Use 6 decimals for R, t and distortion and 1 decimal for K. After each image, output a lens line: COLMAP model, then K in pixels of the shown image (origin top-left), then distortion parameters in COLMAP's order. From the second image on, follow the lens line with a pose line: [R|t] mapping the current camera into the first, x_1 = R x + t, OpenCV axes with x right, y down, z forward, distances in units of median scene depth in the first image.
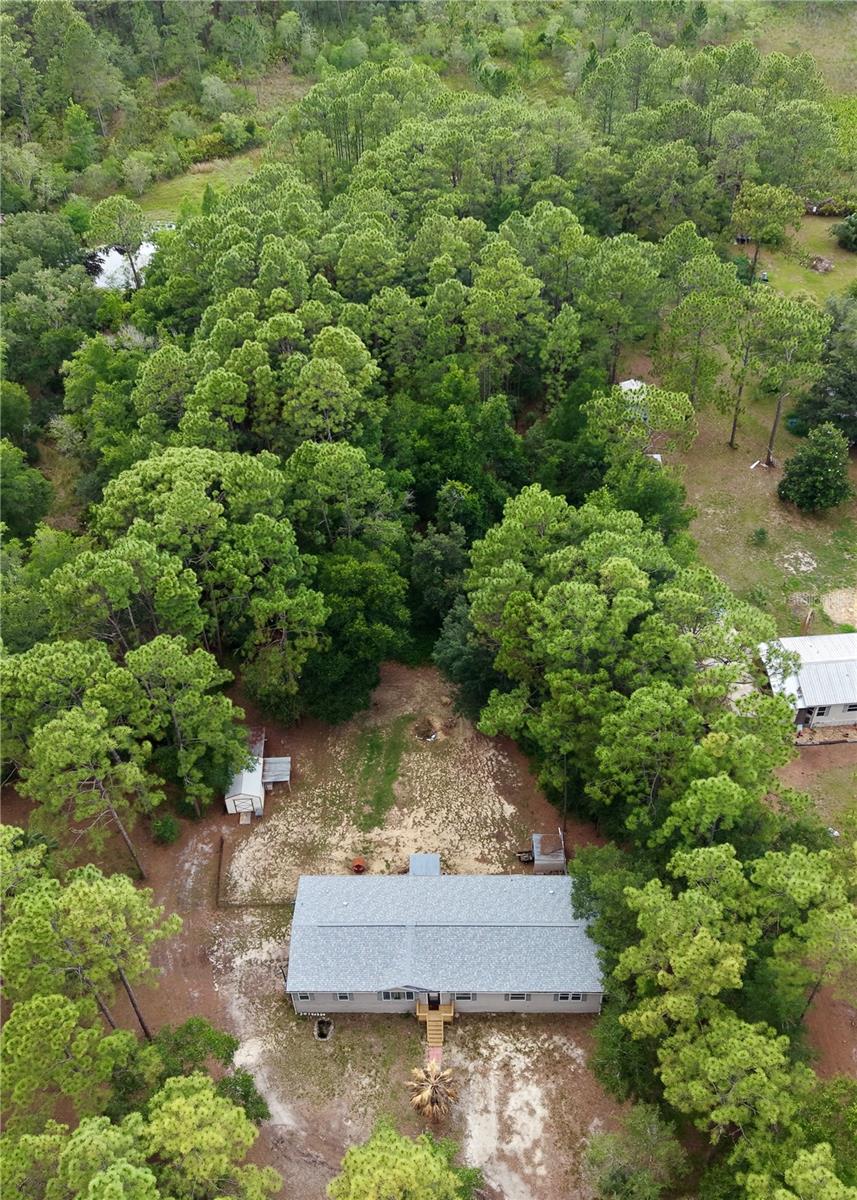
lens RADIAL K [[1141.0, 0, 444.5], [0, 1141.0, 601.9], [0, 0, 1]] dist [0.149668, -0.332671]
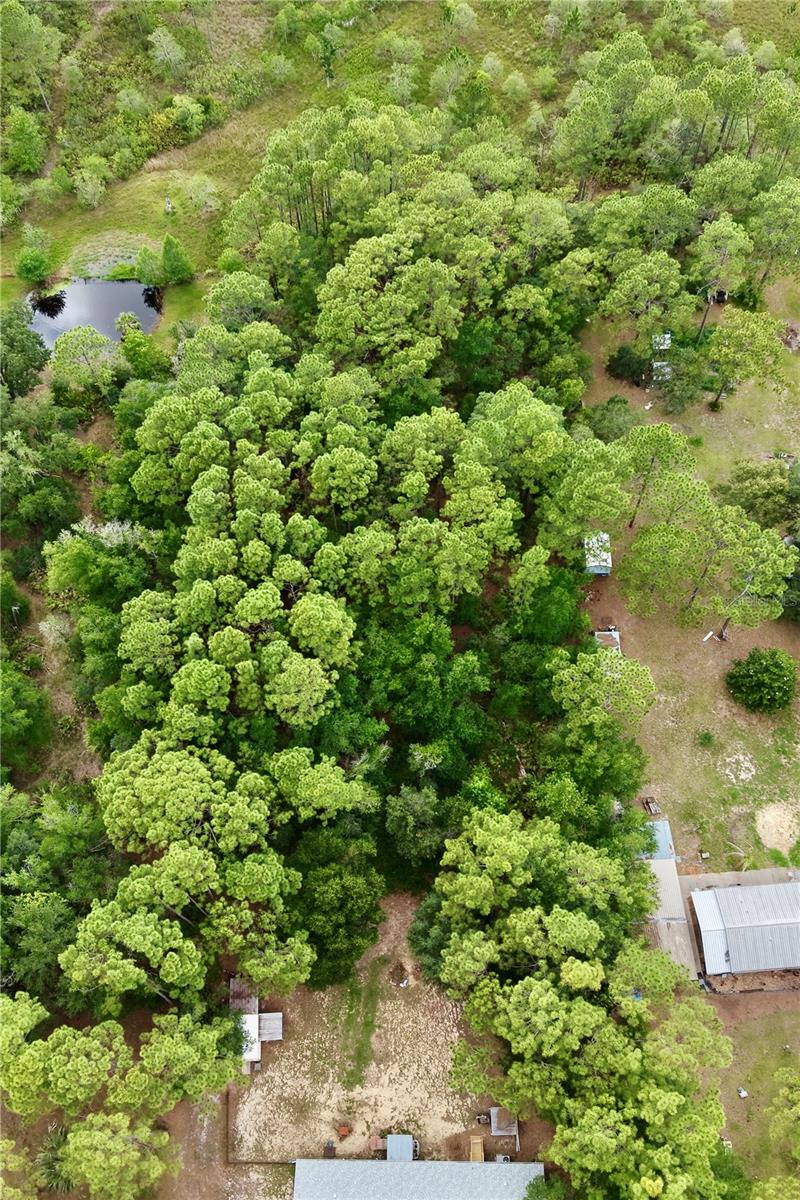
lens RADIAL K [[1060.6, 0, 400.0], [0, 1060.6, 600.0], [0, 0, 1]] dist [0.044847, -0.038669]
pose [[0.999967, 0.006610, 0.004767, -0.023780], [-0.007779, 0.948552, 0.316527, -0.603700], [-0.002430, -0.316554, 0.948572, 0.113324]]
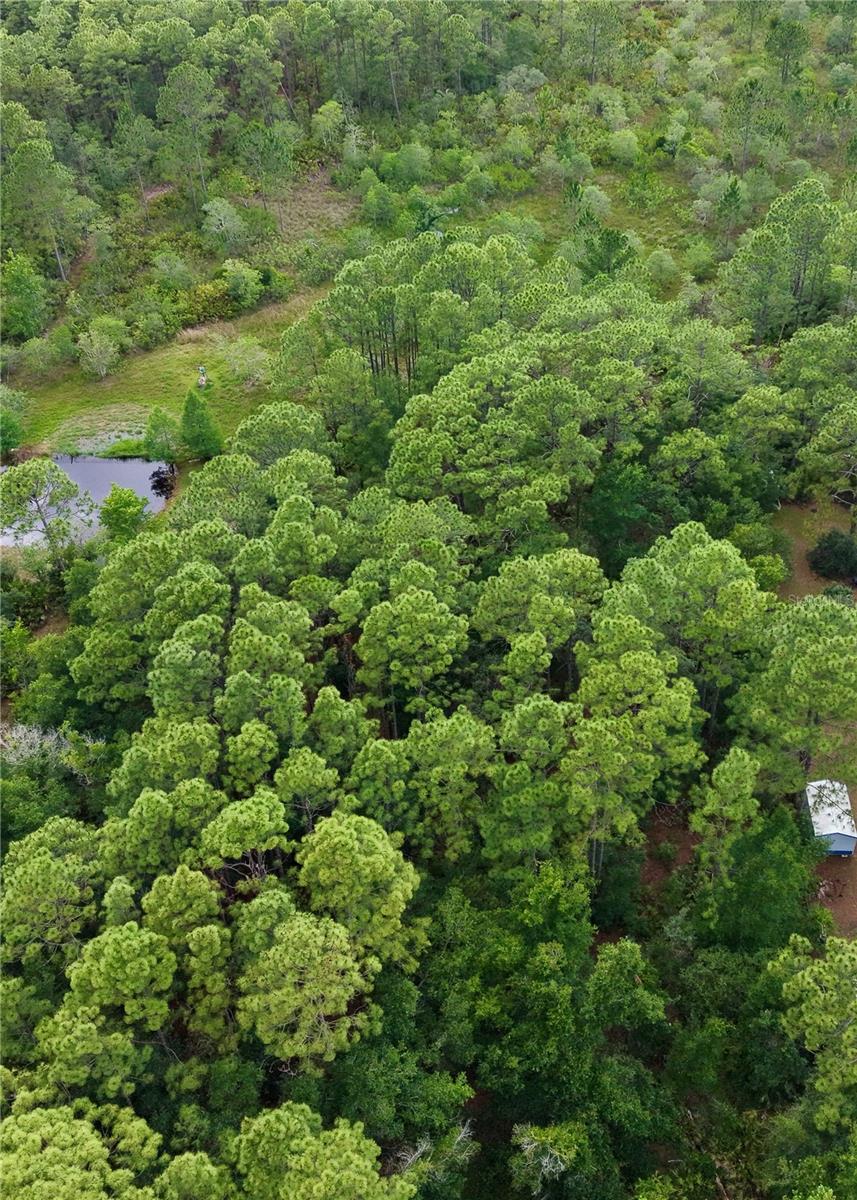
lens RADIAL K [[1320.3, 0, 509.7], [0, 1320.3, 488.9], [0, 0, 1]] dist [0.099092, -0.198496]
pose [[0.999703, 0.024145, -0.003291, -0.015180], [-0.024359, 0.993829, -0.108213, -0.373436], [0.000658, 0.108261, 0.994122, 0.362598]]
